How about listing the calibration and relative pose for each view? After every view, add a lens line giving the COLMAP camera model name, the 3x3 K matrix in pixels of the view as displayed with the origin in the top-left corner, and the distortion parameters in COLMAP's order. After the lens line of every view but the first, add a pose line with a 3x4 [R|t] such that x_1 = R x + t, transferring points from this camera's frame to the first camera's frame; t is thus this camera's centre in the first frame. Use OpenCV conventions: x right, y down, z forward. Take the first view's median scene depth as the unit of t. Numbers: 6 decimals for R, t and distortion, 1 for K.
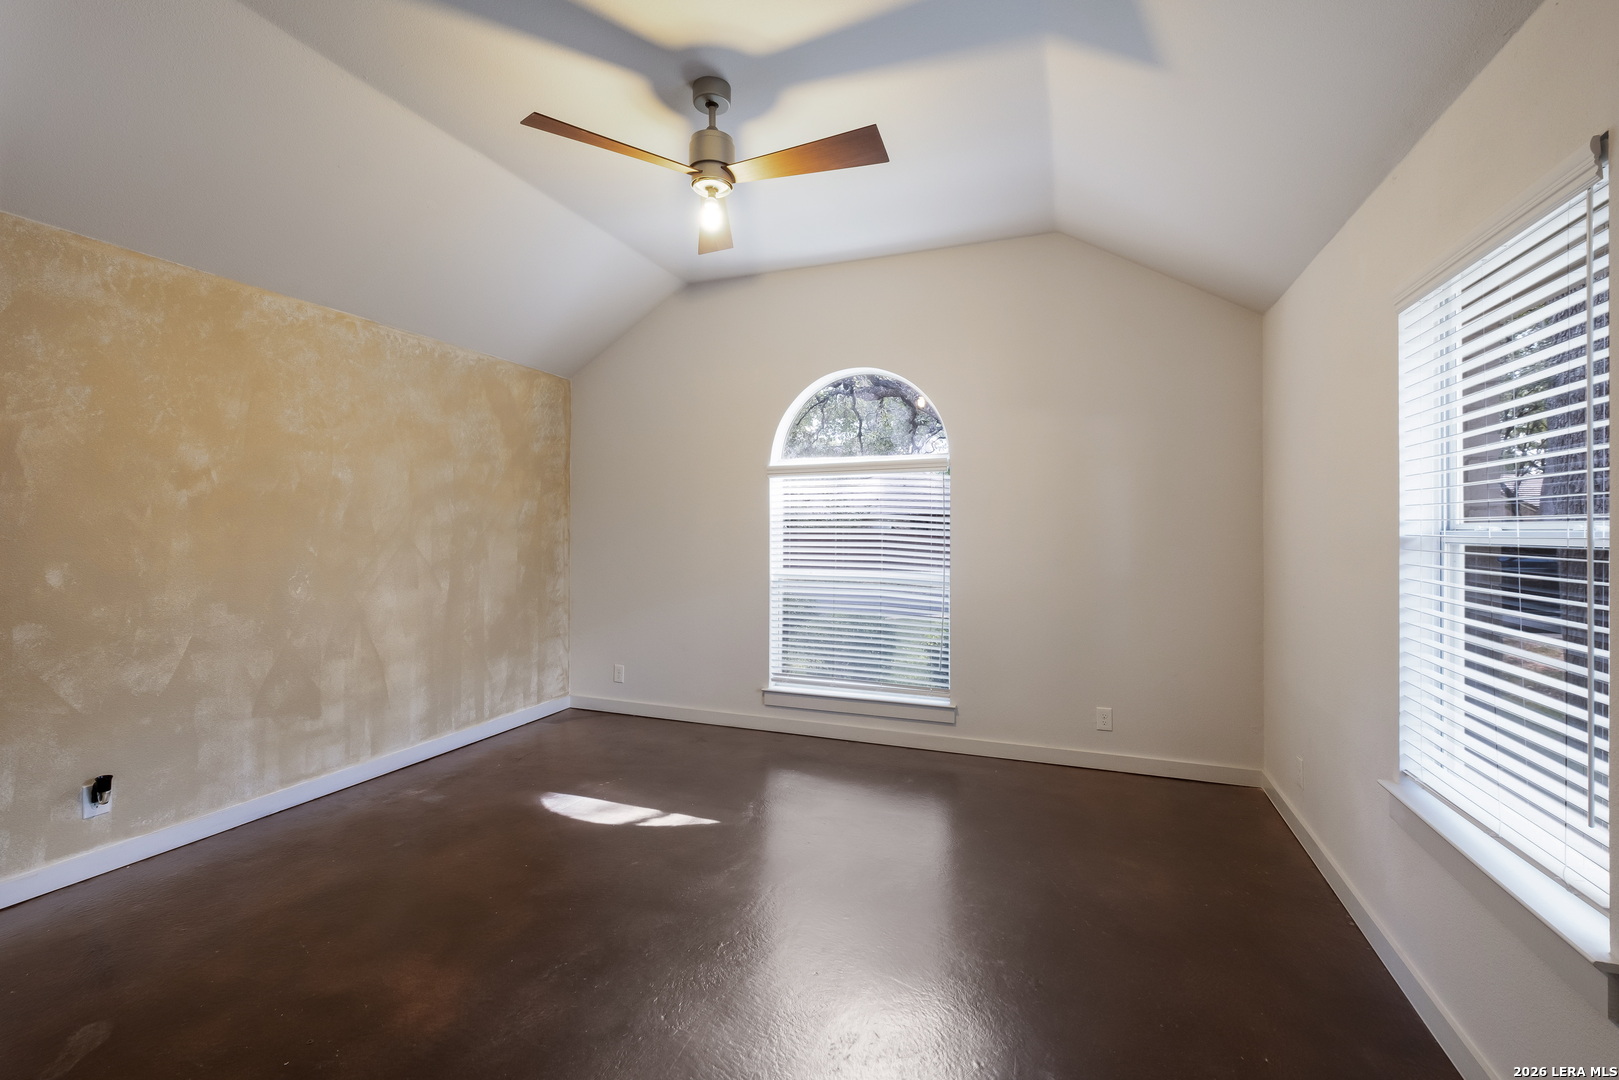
lens RADIAL K [[701.7, 0, 809.5], [0, 701.7, 540.0], [0, 0, 1]] dist [0.001729, -0.000110]
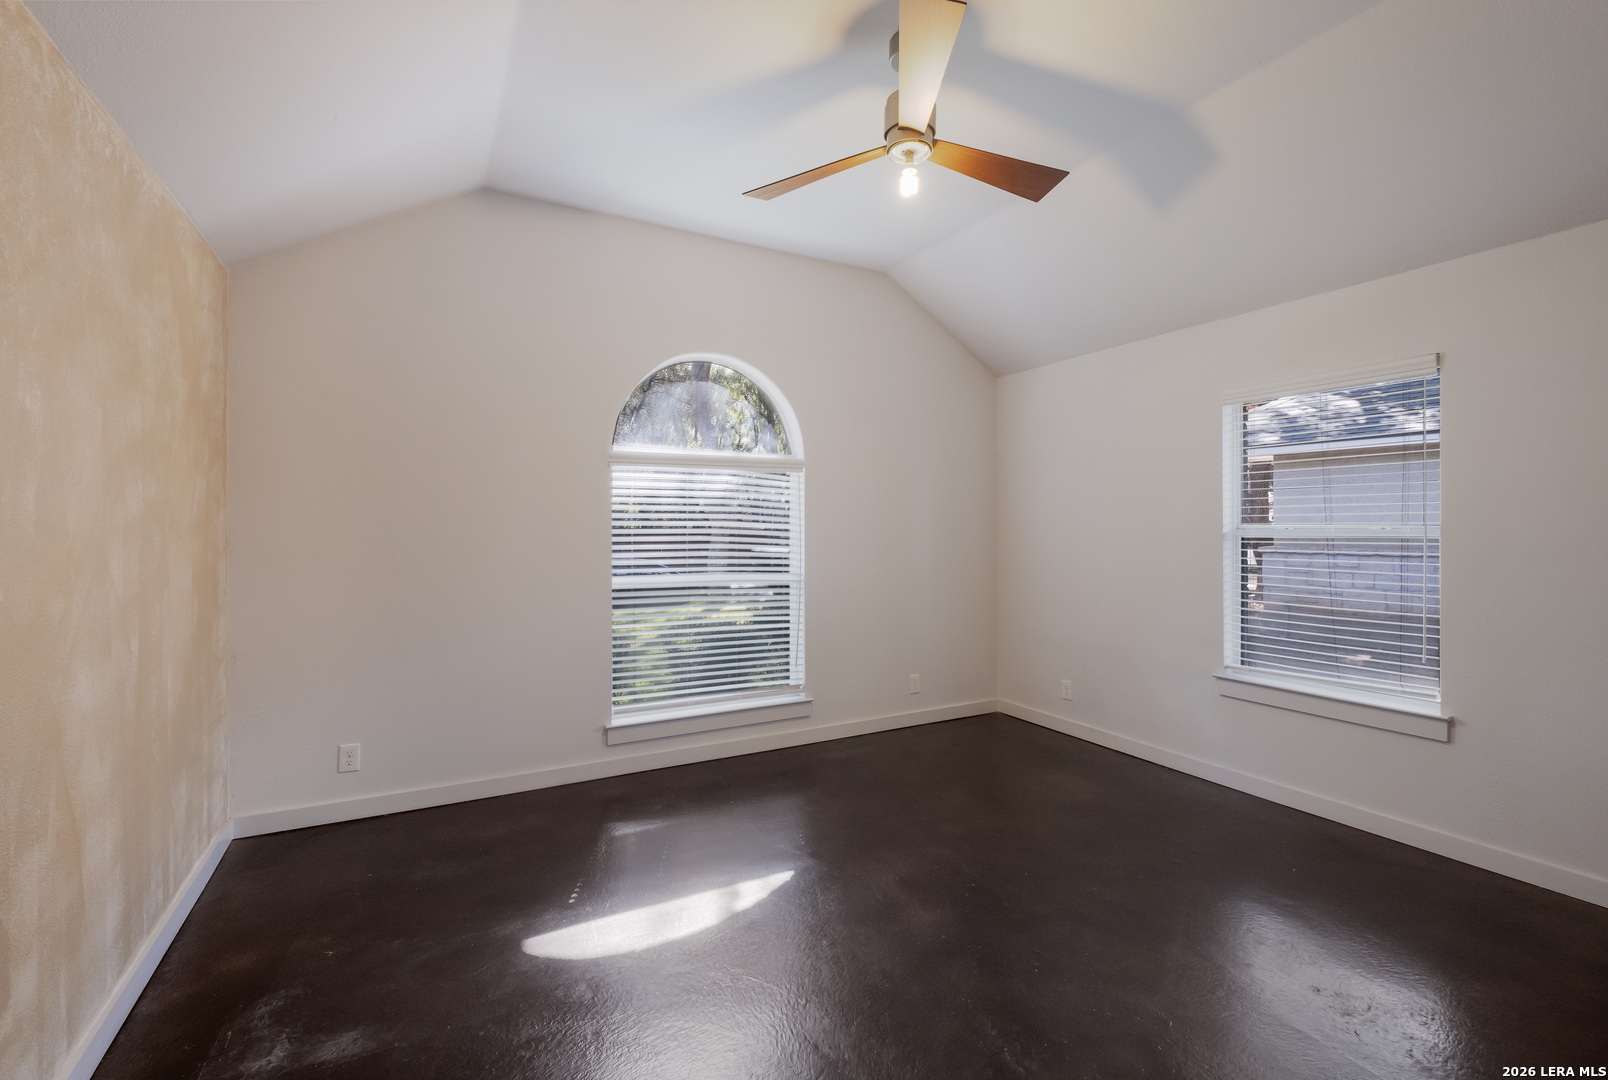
lens RADIAL K [[703.8, 0, 804.0], [0, 703.8, 540.0], [0, 0, 1]] dist [-0.001108, -0.000194]
pose [[0.649607, -0.015017, 0.760121, -0.590140], [0.012353, 0.999881, 0.009197, -0.008295], [-0.760169, 0.003416, 0.649716, 0.331702]]
